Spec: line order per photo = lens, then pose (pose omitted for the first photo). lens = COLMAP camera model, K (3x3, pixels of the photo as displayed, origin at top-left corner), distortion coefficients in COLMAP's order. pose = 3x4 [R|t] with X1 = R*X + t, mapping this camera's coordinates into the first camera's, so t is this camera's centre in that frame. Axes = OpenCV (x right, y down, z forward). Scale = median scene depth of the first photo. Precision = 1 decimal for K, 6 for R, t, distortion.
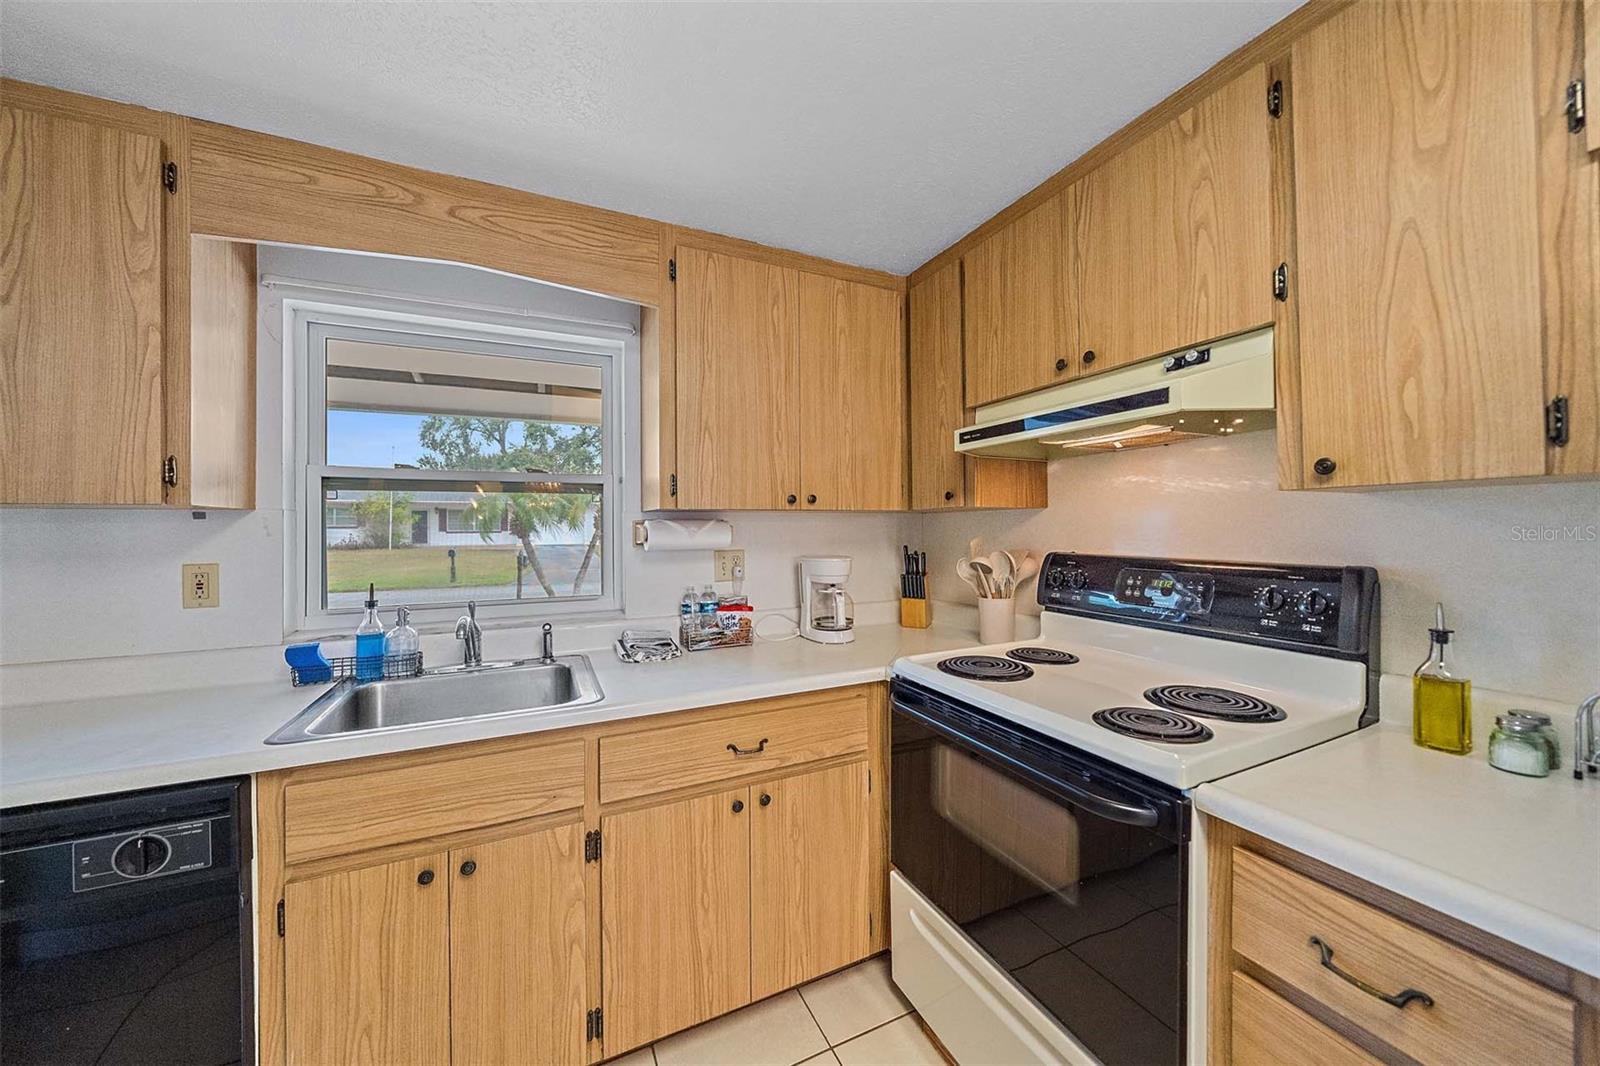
lens RADIAL K [[548.7, 0, 795.1], [0, 548.7, 527.7], [0, 0, 1]] dist [-0.008085, -0.000047]
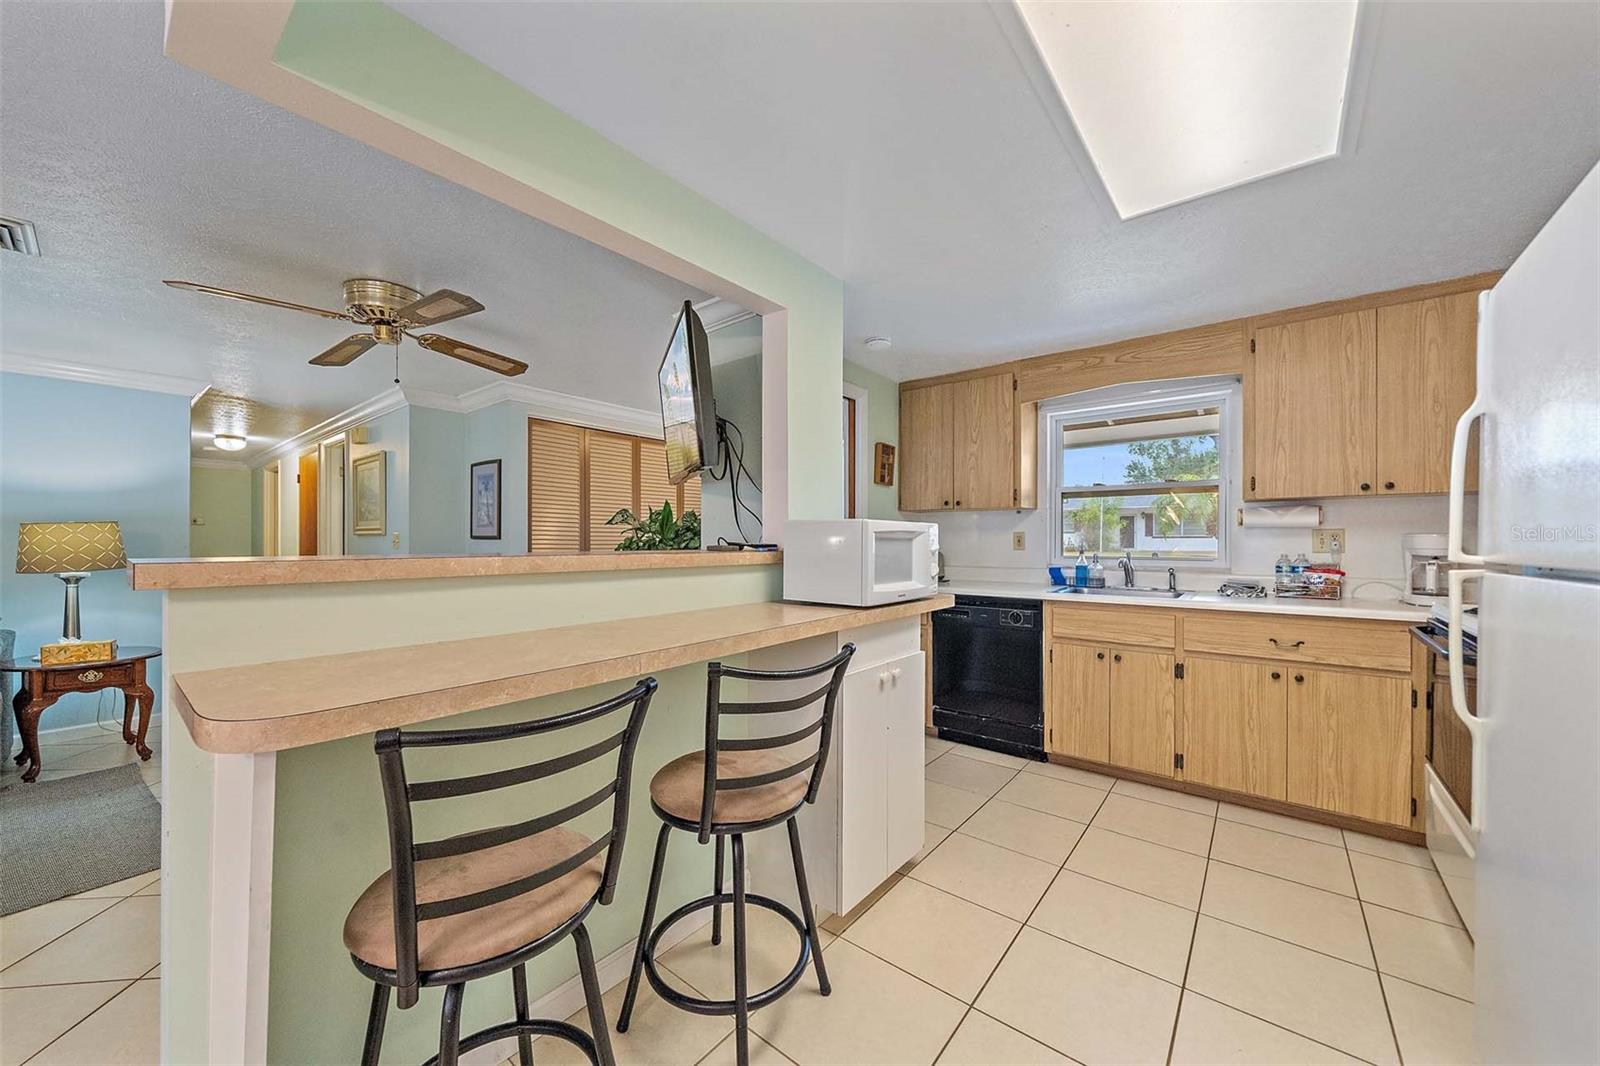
lens RADIAL K [[586.2, 0, 791.5], [0, 586.2, 538.2], [0, 0, 1]] dist [-0.001179, -0.000084]
pose [[0.430915, 0.006340, -0.902370, 0.707613], [-0.000867, 0.999978, 0.006612, 0.066902], [0.902392, -0.002067, 0.430911, -0.893794]]
